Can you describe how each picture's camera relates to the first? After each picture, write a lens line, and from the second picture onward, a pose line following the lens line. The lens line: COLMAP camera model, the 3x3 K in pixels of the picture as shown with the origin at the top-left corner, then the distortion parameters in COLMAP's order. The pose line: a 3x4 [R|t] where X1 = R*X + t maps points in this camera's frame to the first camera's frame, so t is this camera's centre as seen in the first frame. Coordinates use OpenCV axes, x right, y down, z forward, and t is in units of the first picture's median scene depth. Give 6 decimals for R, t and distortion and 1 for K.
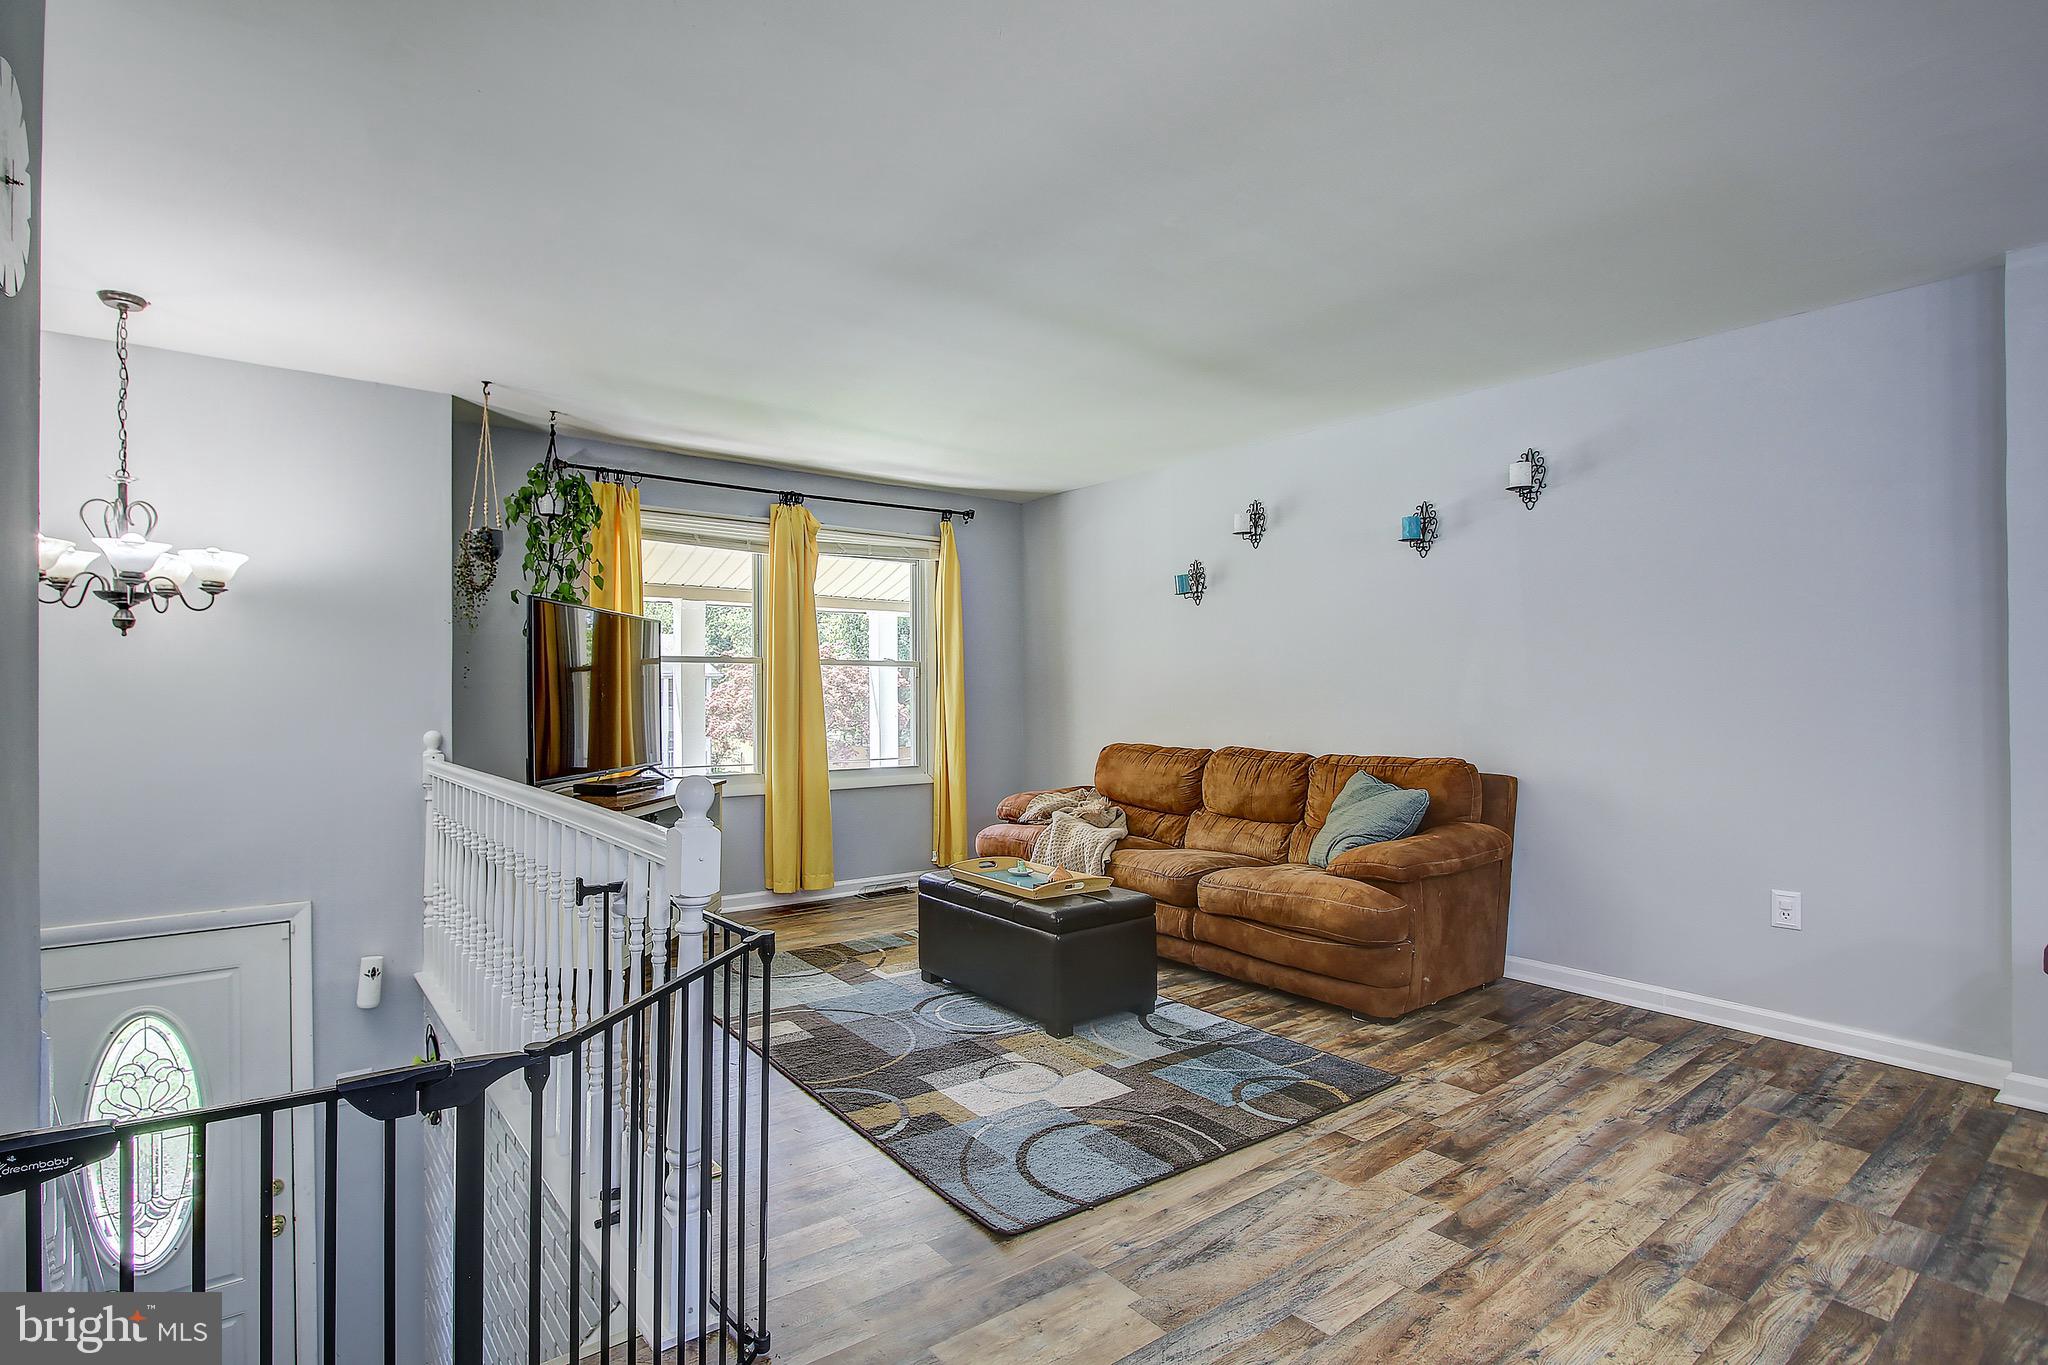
lens RADIAL K [[954.4, 0, 986.1], [0, 954.4, 693.6], [0, 0, 1]] dist [-0.019677, 0.000580]
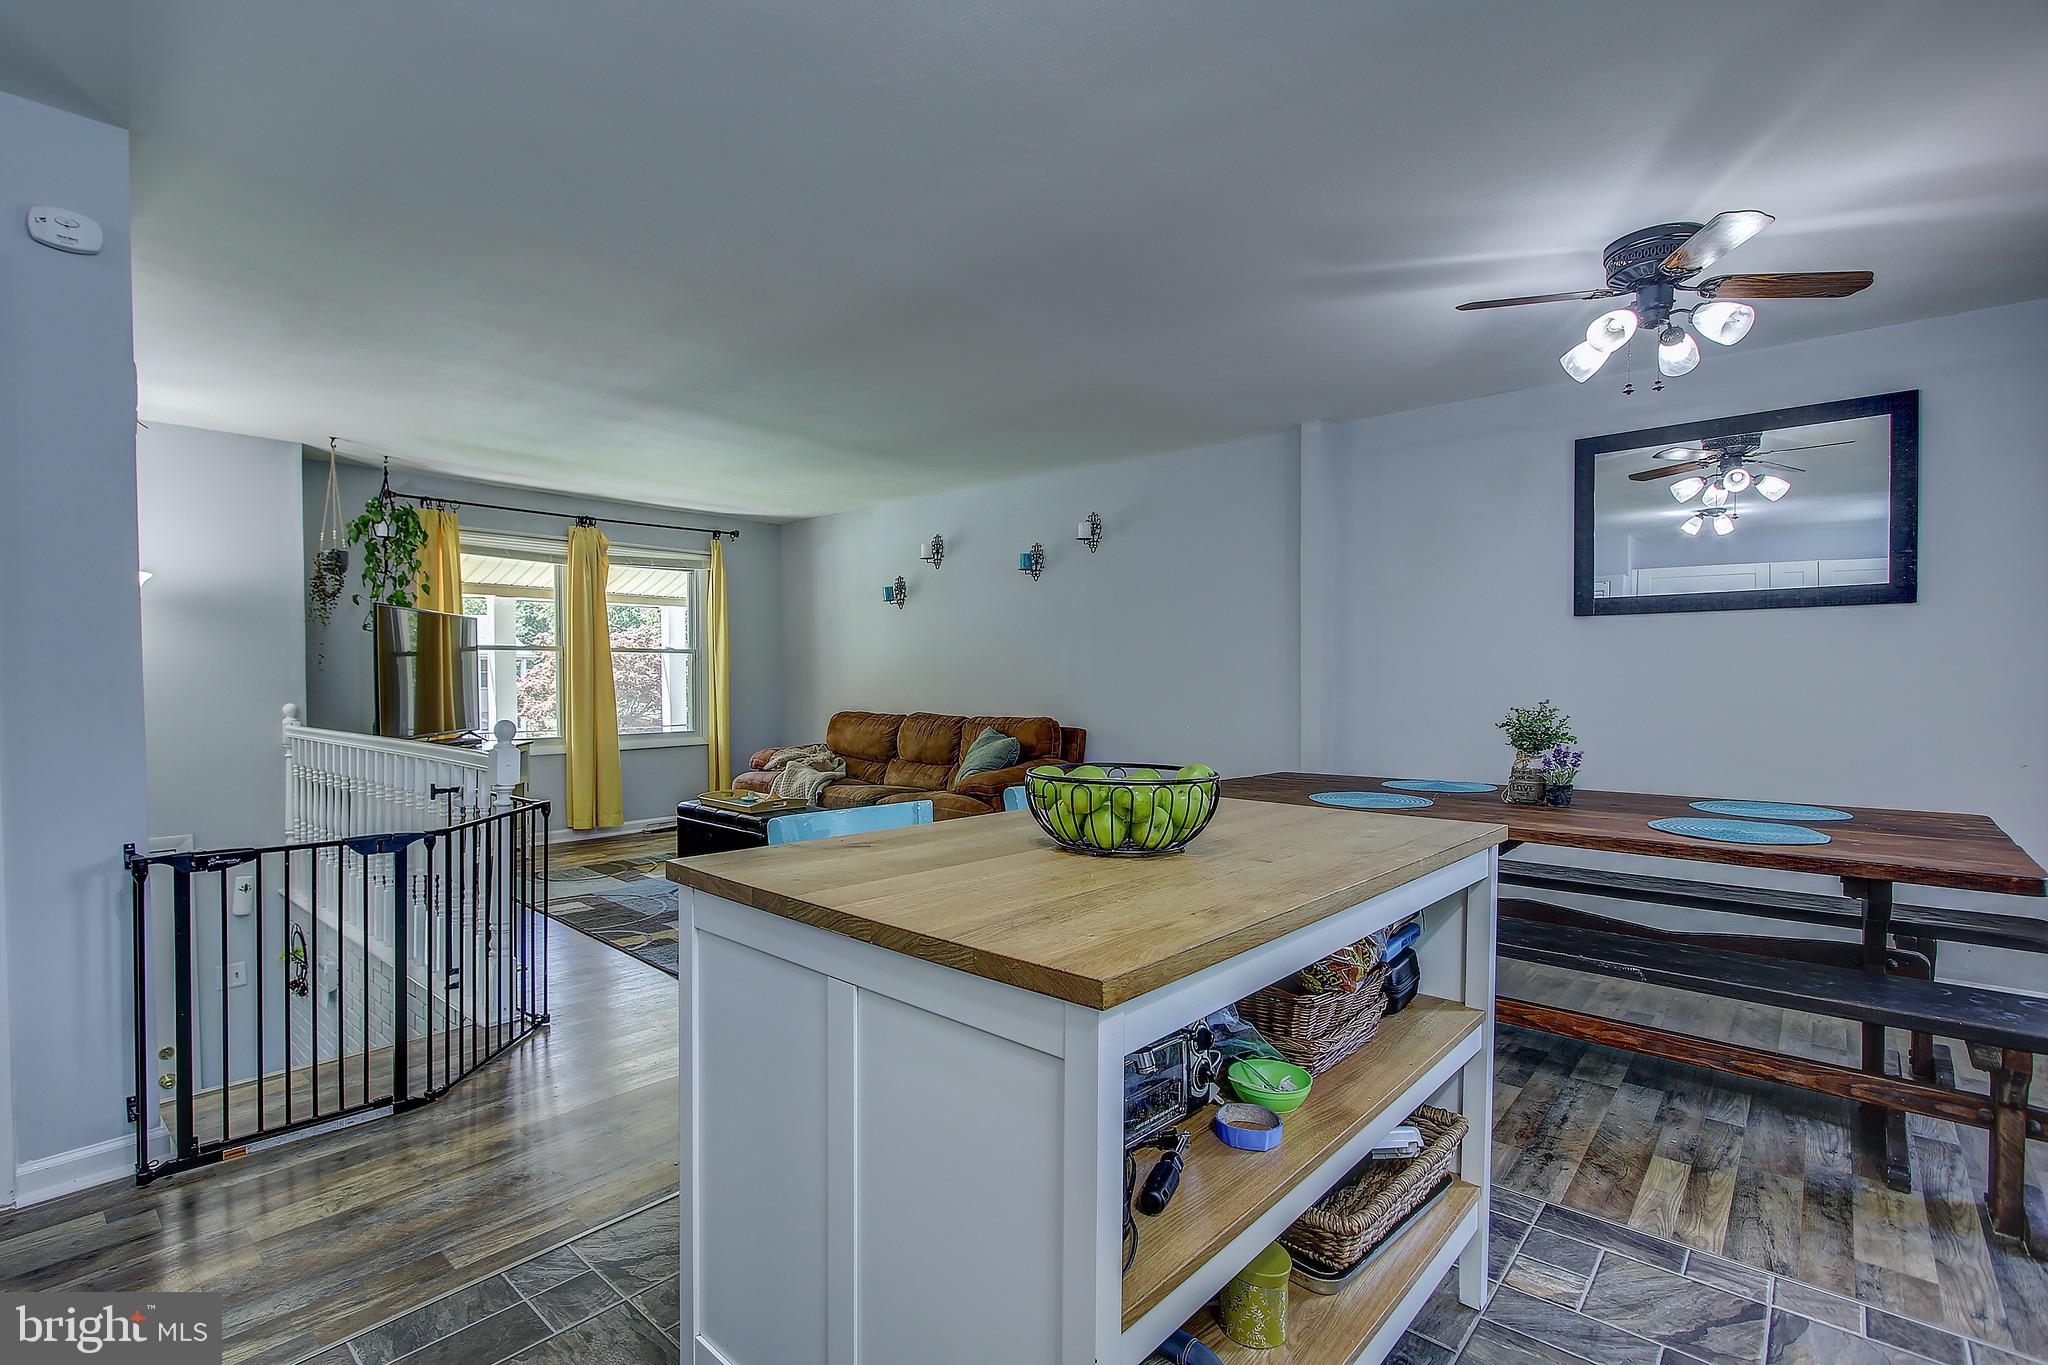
lens RADIAL K [[920.8, 0, 967.0], [0, 920.8, 693.7], [0, 0, 1]] dist [-0.003000, -0.000175]
pose [[0.986425, -0.004404, 0.164154, 0.114834], [0.000891, 0.999769, 0.021469, -0.000559], [-0.164211, -0.021031, 0.986201, -0.363597]]
